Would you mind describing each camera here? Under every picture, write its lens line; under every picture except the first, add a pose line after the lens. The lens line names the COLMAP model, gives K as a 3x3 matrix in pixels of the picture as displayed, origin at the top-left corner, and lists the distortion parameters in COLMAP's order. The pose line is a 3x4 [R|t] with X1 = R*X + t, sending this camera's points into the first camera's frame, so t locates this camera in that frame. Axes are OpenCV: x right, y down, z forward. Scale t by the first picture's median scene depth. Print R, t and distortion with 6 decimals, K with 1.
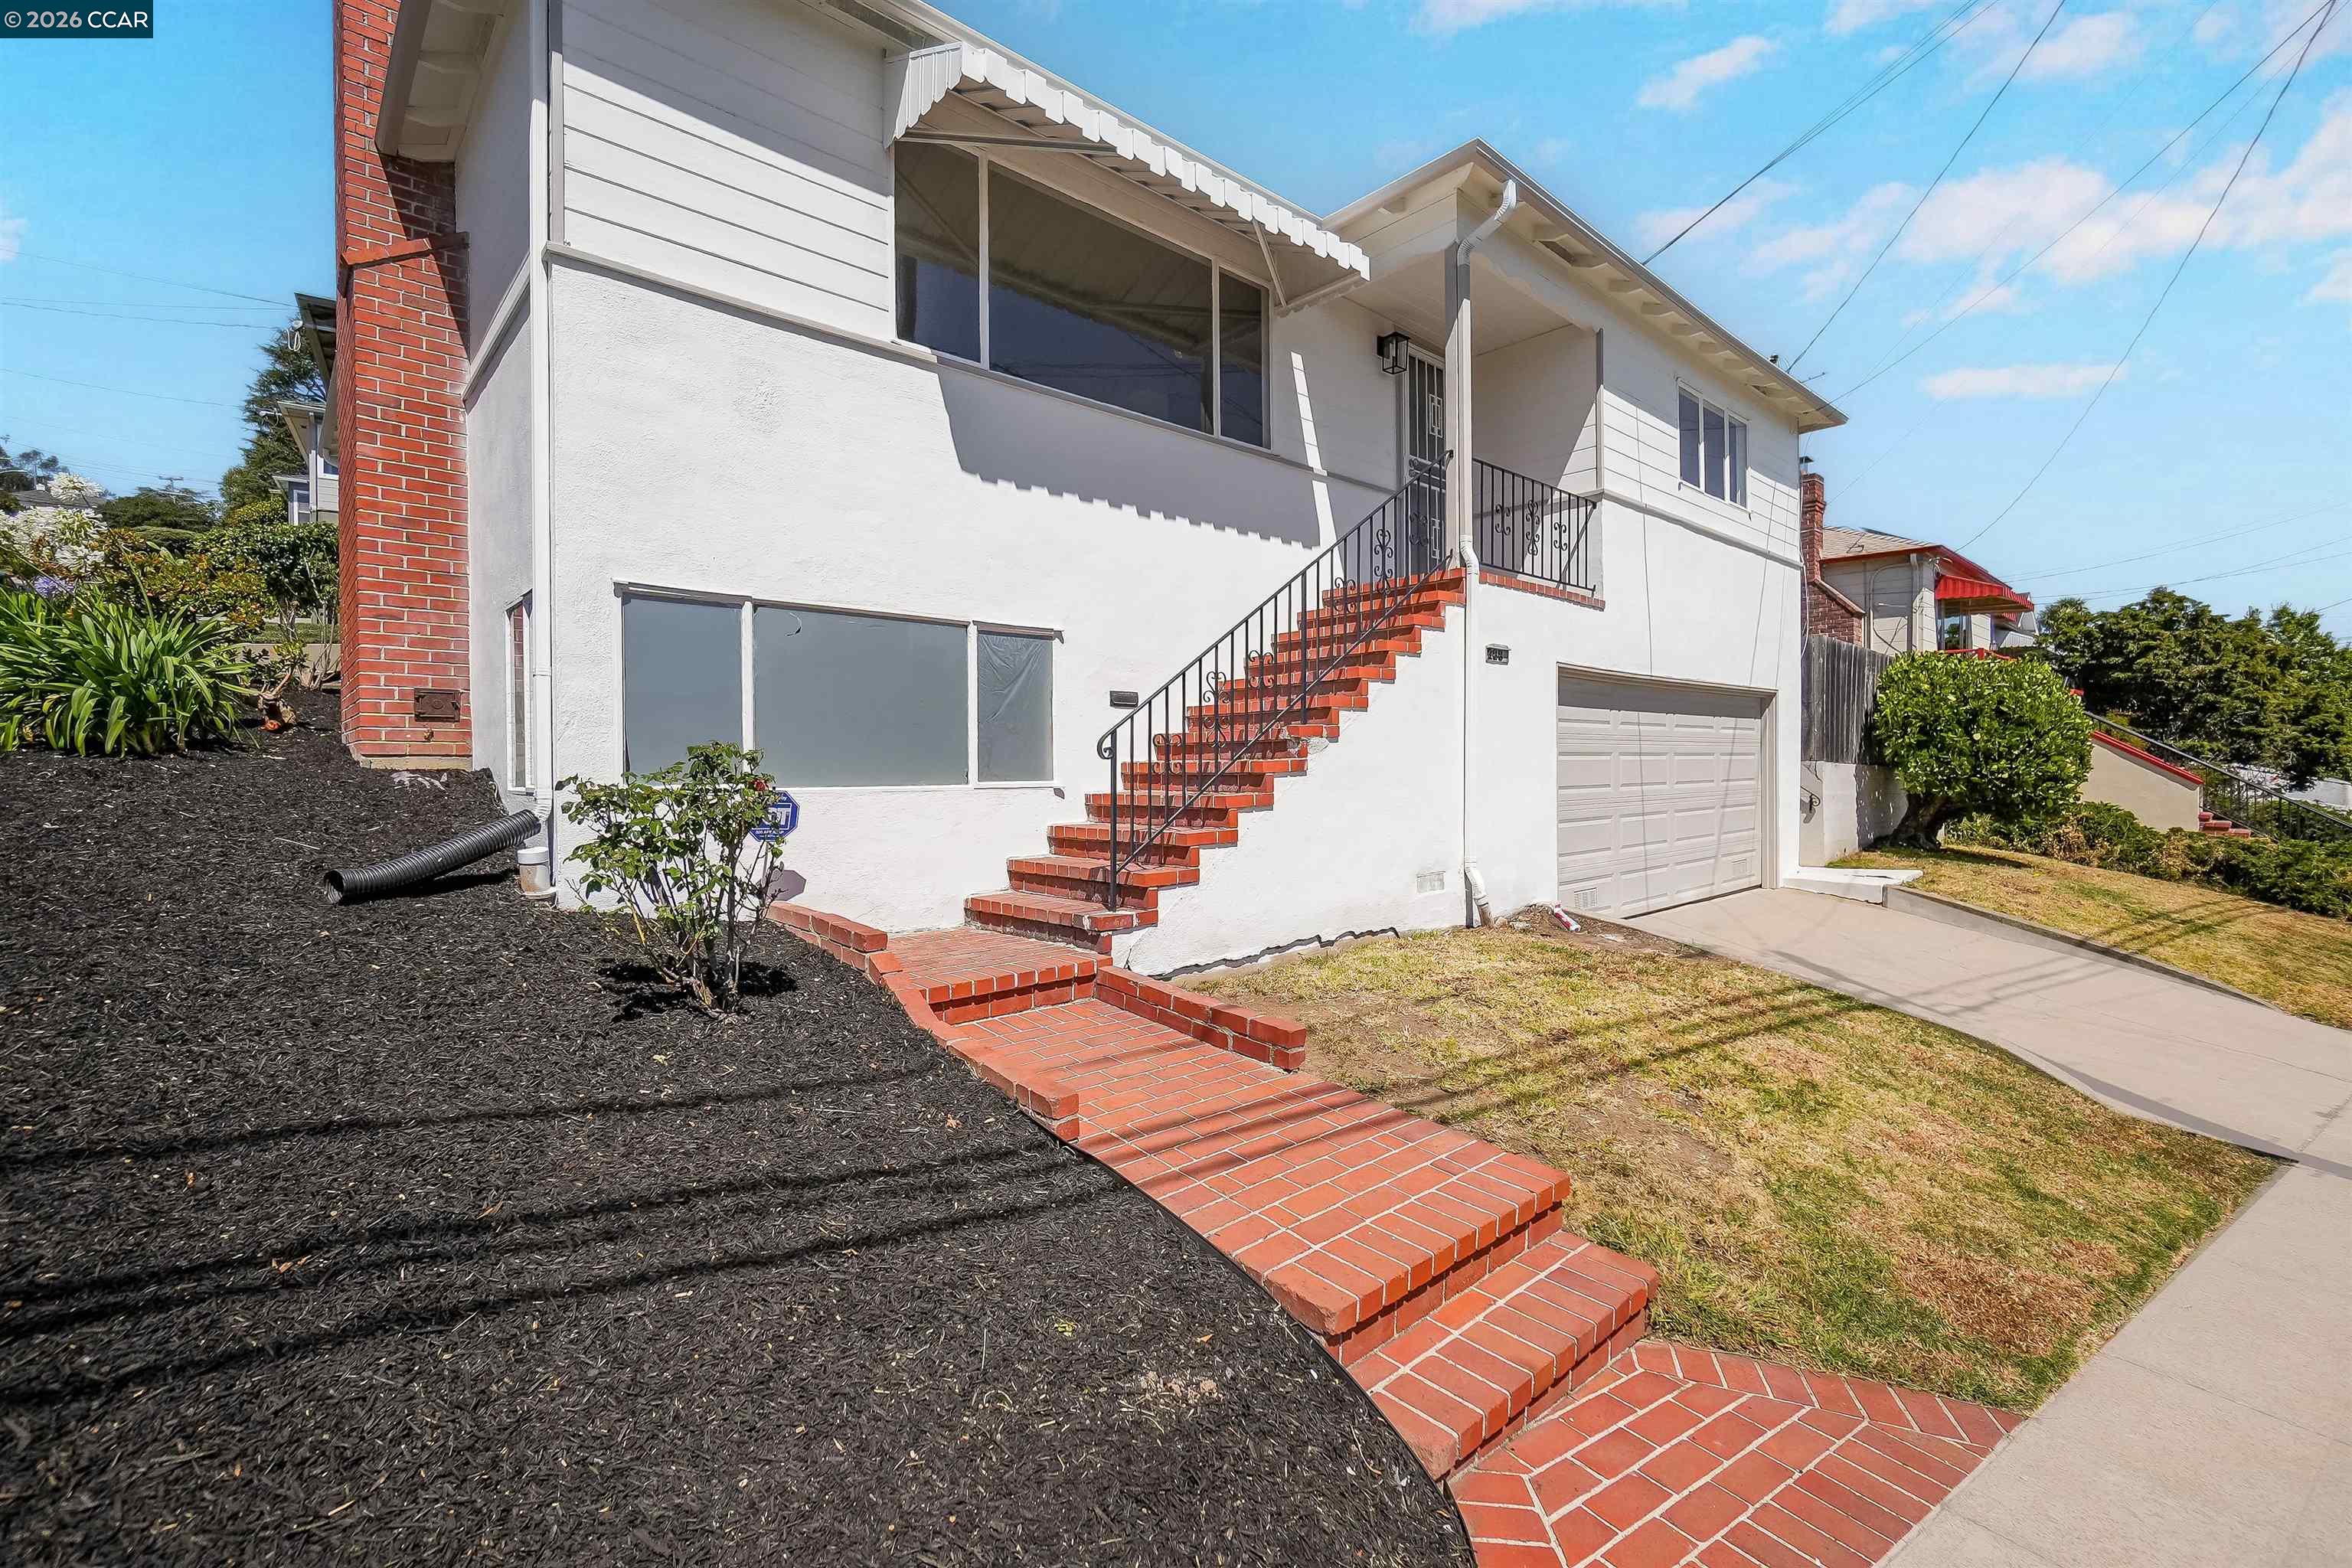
lens RADIAL K [[1015.5, 0, 1183.3], [0, 1015.5, 762.6], [0, 0, 1]] dist [-0.001449, 0.000157]
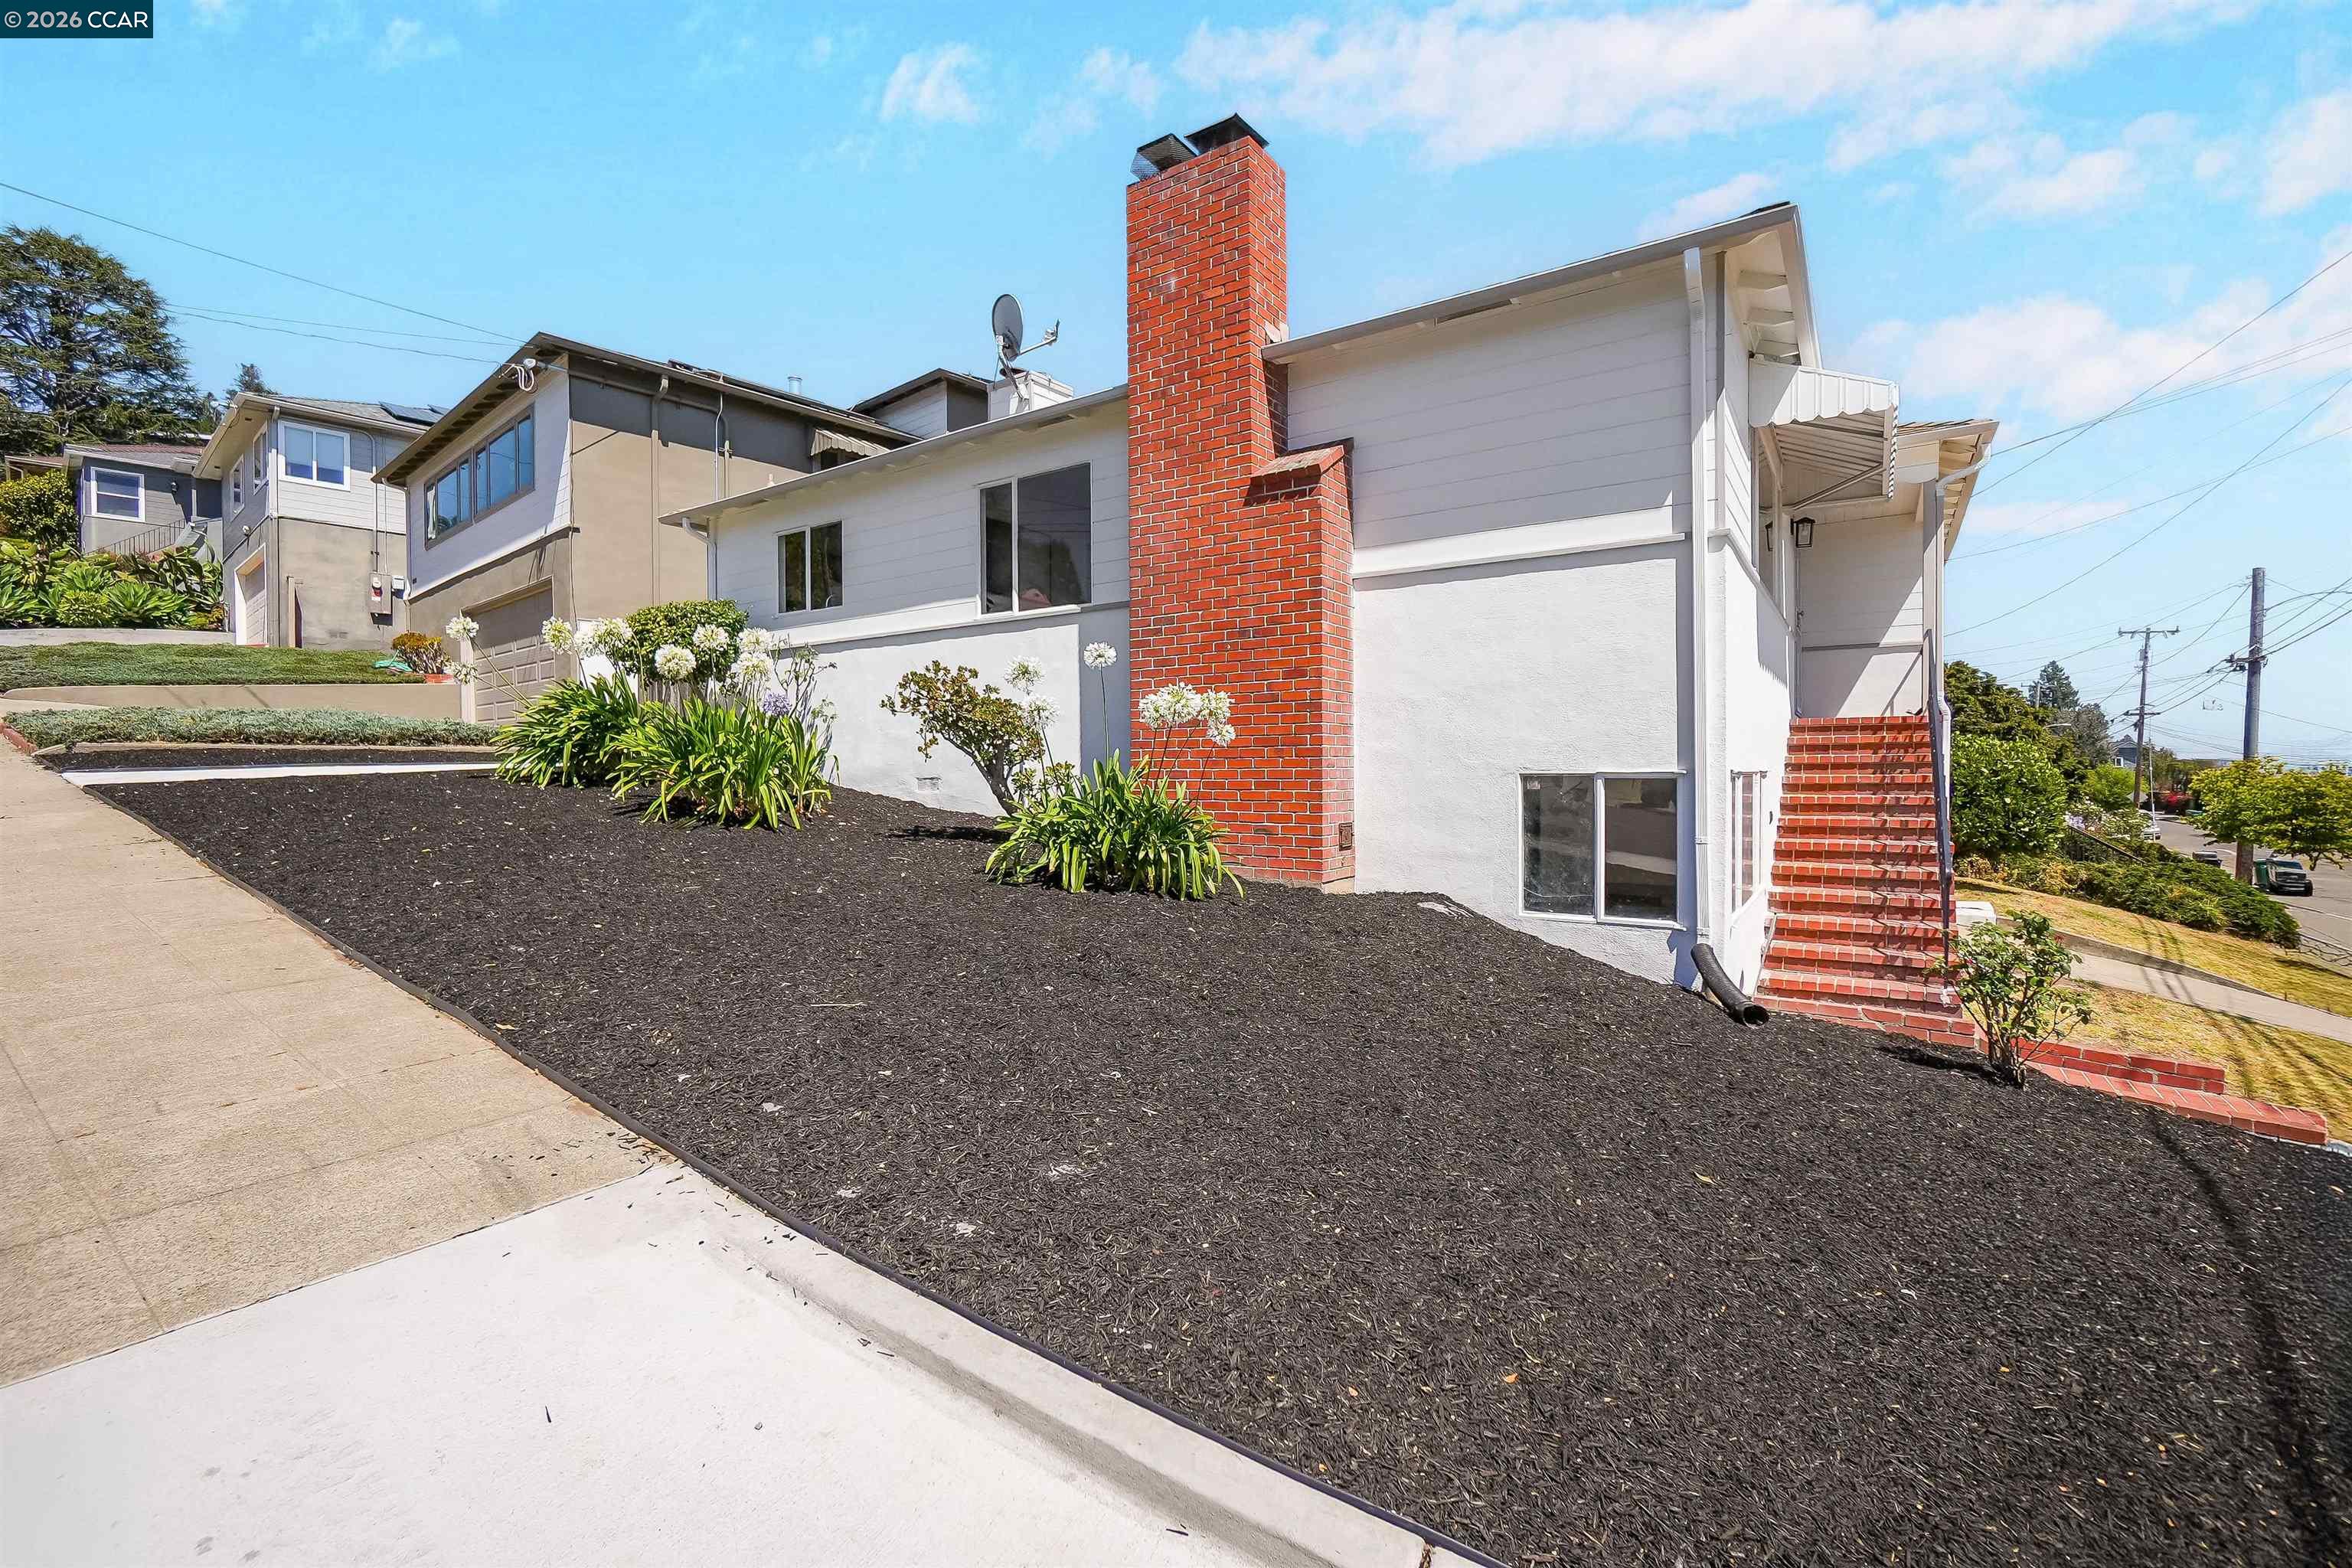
lens RADIAL K [[980.7, 0, 1169.8], [0, 980.7, 794.5], [0, 0, 1]] dist [0.000473, -0.000225]
pose [[0.979436, -0.003489, 0.201727, -0.683359], [-0.002013, 0.999632, 0.027062, -0.079429], [-0.201747, -0.026912, 0.979068, -0.058281]]
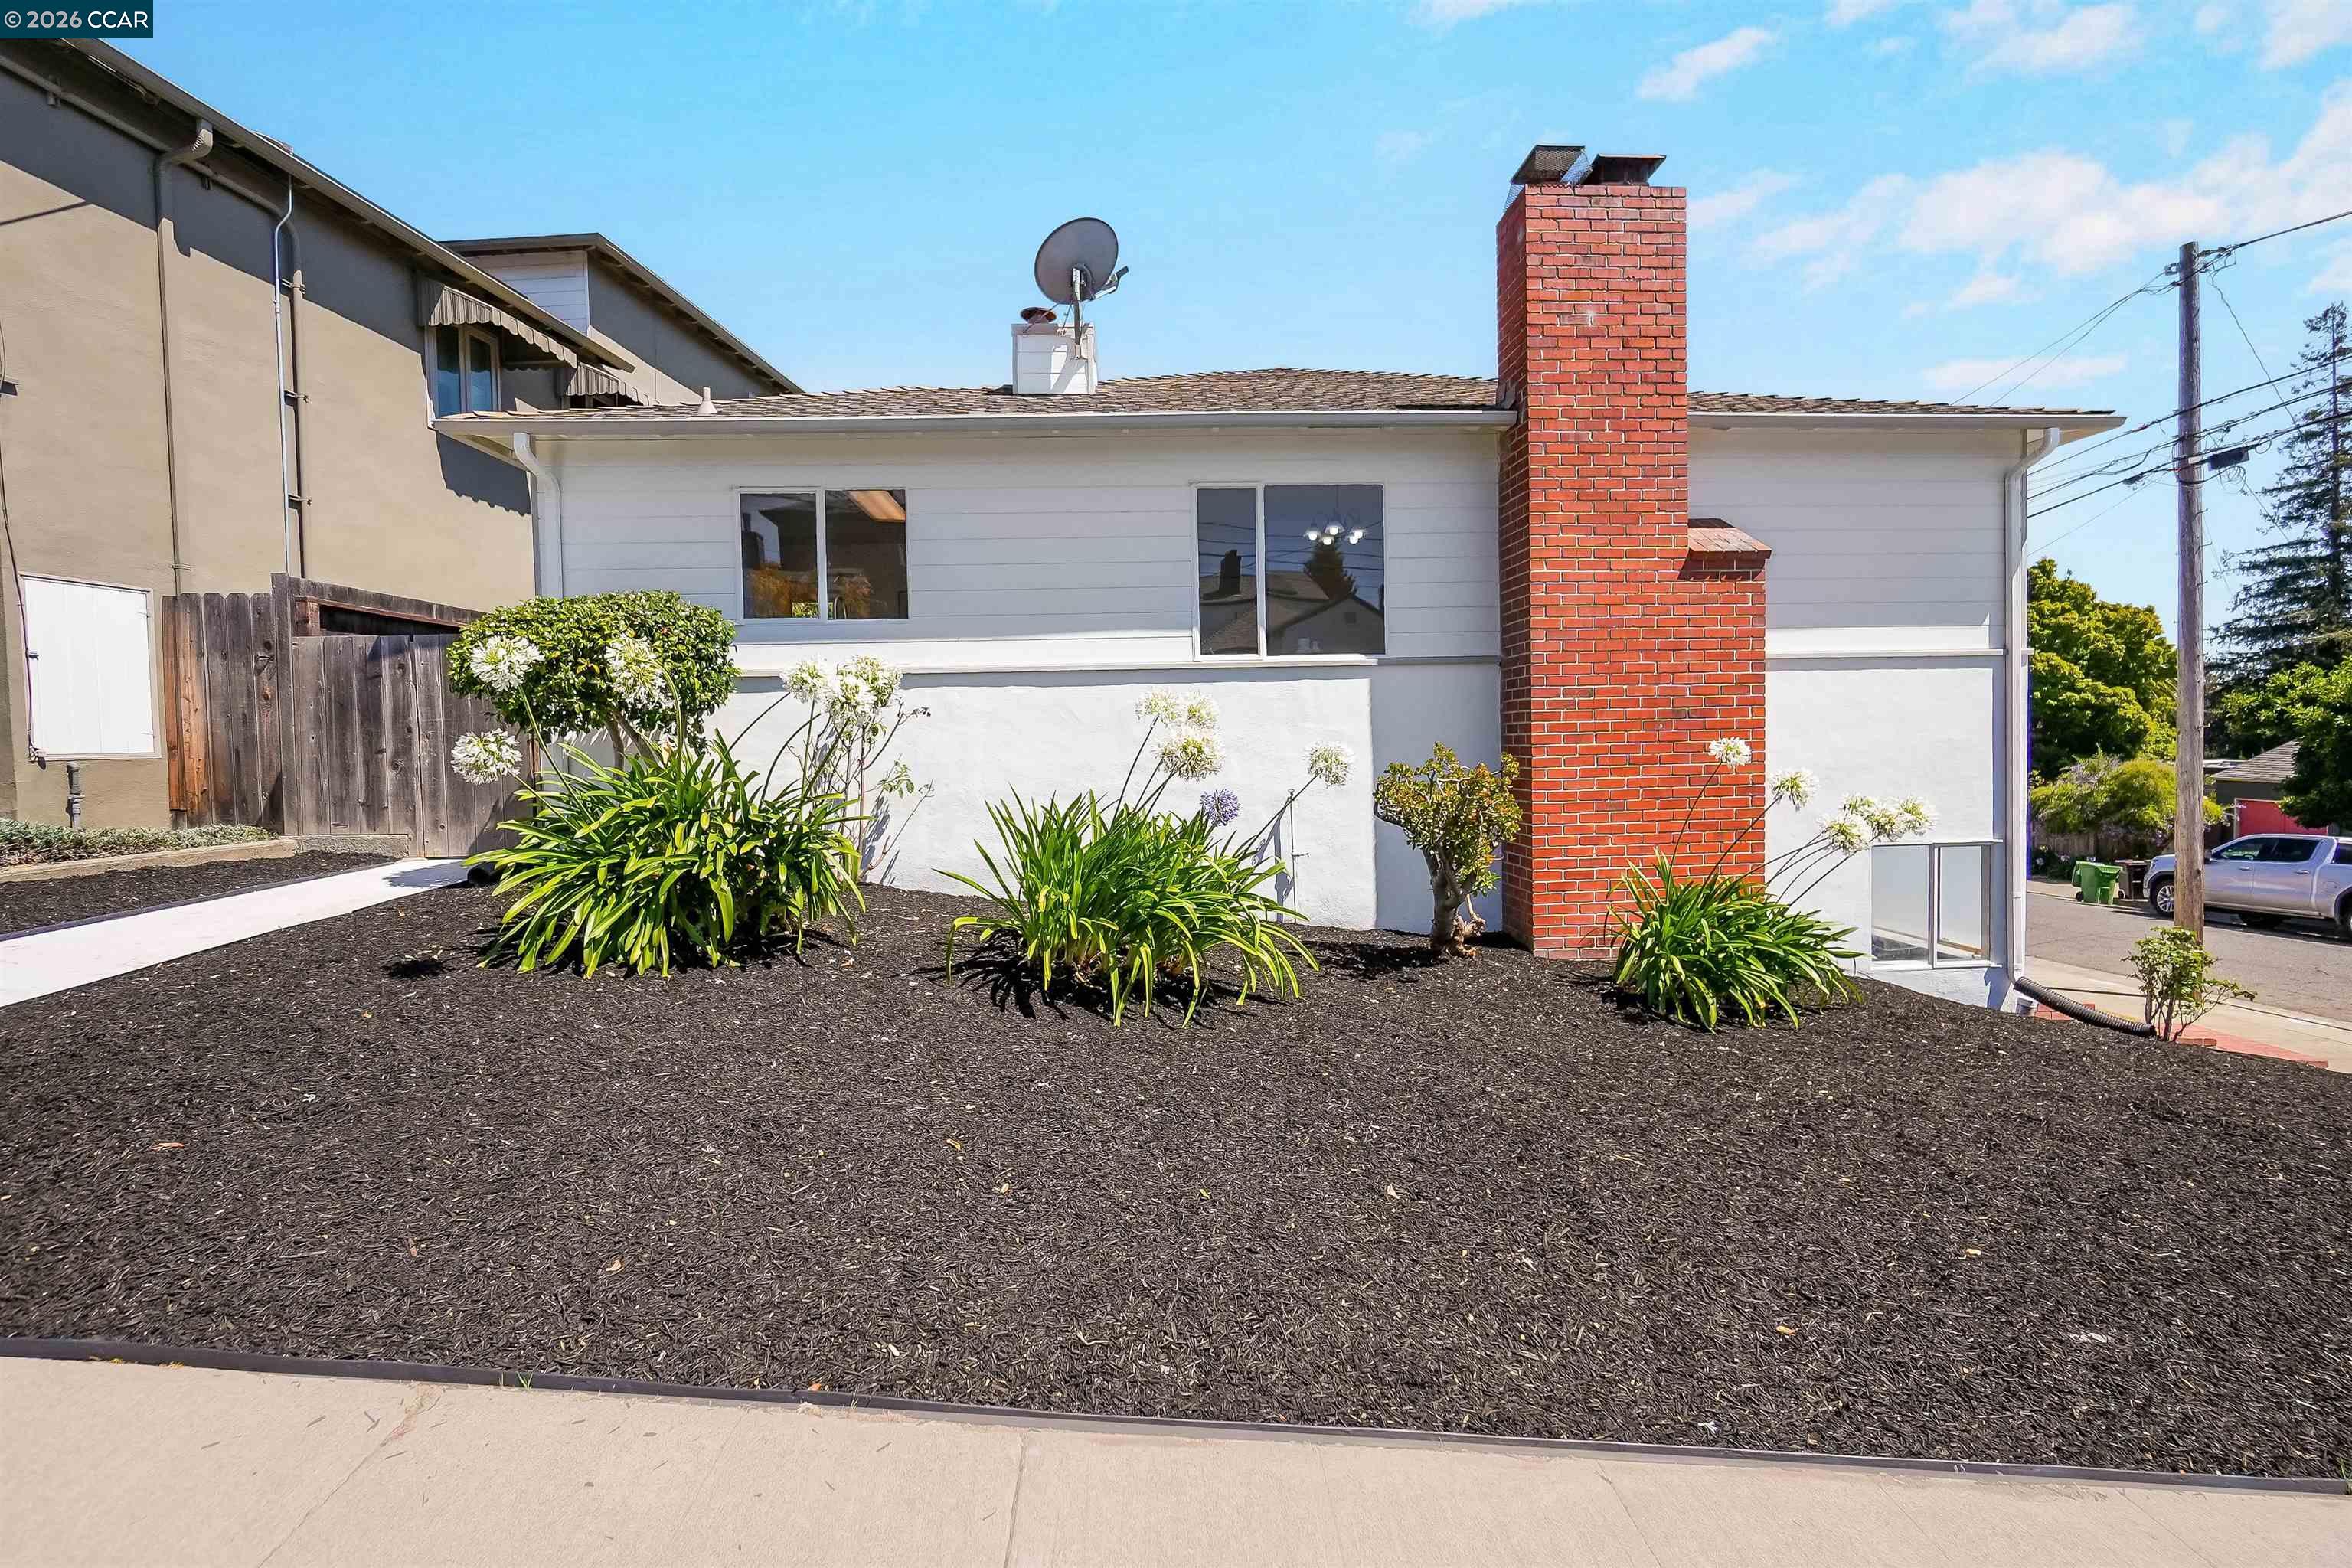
lens RADIAL K [[1016.6, 0, 1192.5], [0, 1016.6, 778.4], [0, 0, 1]] dist [-0.001202, 0.000100]
pose [[0.648230, -0.035178, 0.760632, -1.211688], [0.018844, 0.999367, 0.030160, -0.155607], [-0.761211, -0.005217, 0.648483, 0.407965]]
